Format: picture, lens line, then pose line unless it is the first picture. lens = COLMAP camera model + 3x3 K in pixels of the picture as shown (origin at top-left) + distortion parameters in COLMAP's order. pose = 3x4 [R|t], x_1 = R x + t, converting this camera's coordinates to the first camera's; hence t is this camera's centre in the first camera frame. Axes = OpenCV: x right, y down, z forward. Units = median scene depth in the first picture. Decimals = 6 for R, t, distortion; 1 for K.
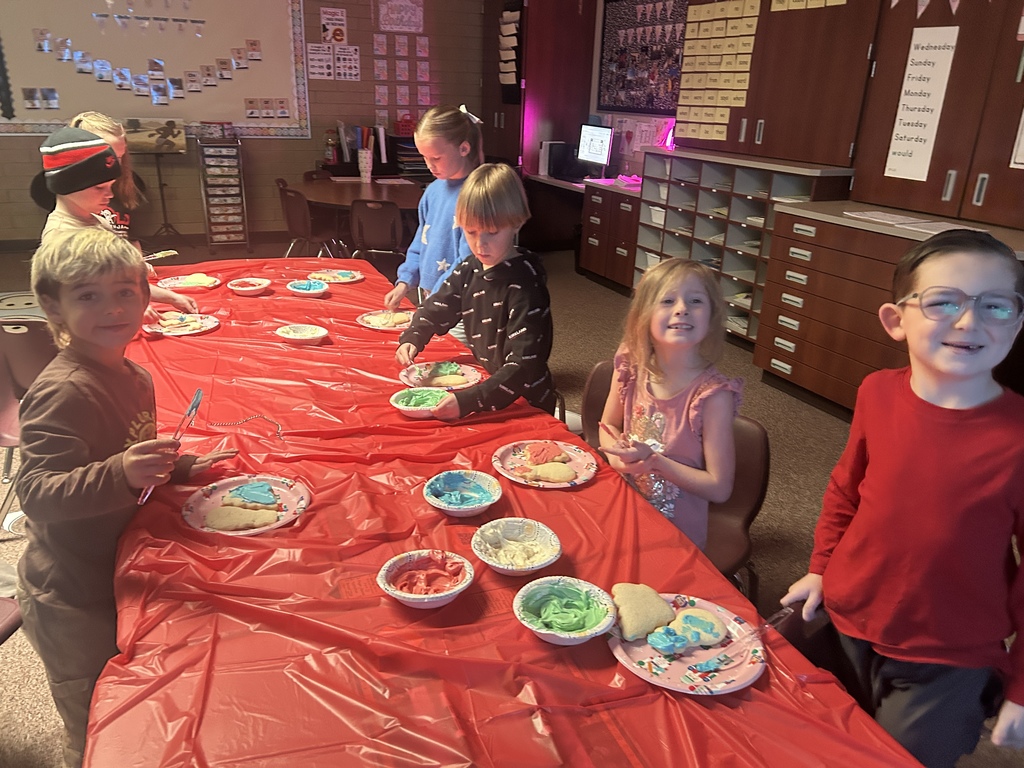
lens RADIAL K [[780.5, 0, 511.1], [0, 780.5, 383.4], [0, 0, 1]] dist [0.047108, -0.038151]
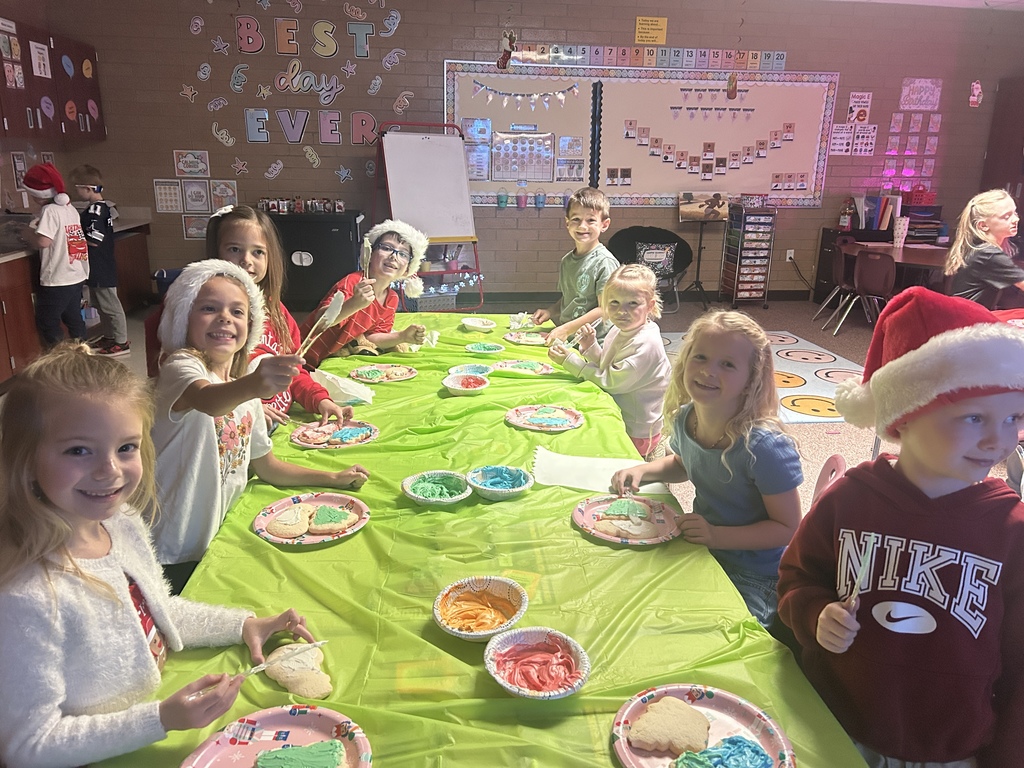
lens RADIAL K [[780.5, 0, 511.8], [0, 780.5, 386.8], [0, 0, 1]] dist [0.047108, -0.038151]
pose [[0.957256, 0.067824, -0.281176, -0.353894], [-0.090783, 0.993447, -0.069433, 0.052787], [0.274624, 0.091991, 0.957141, -0.149648]]
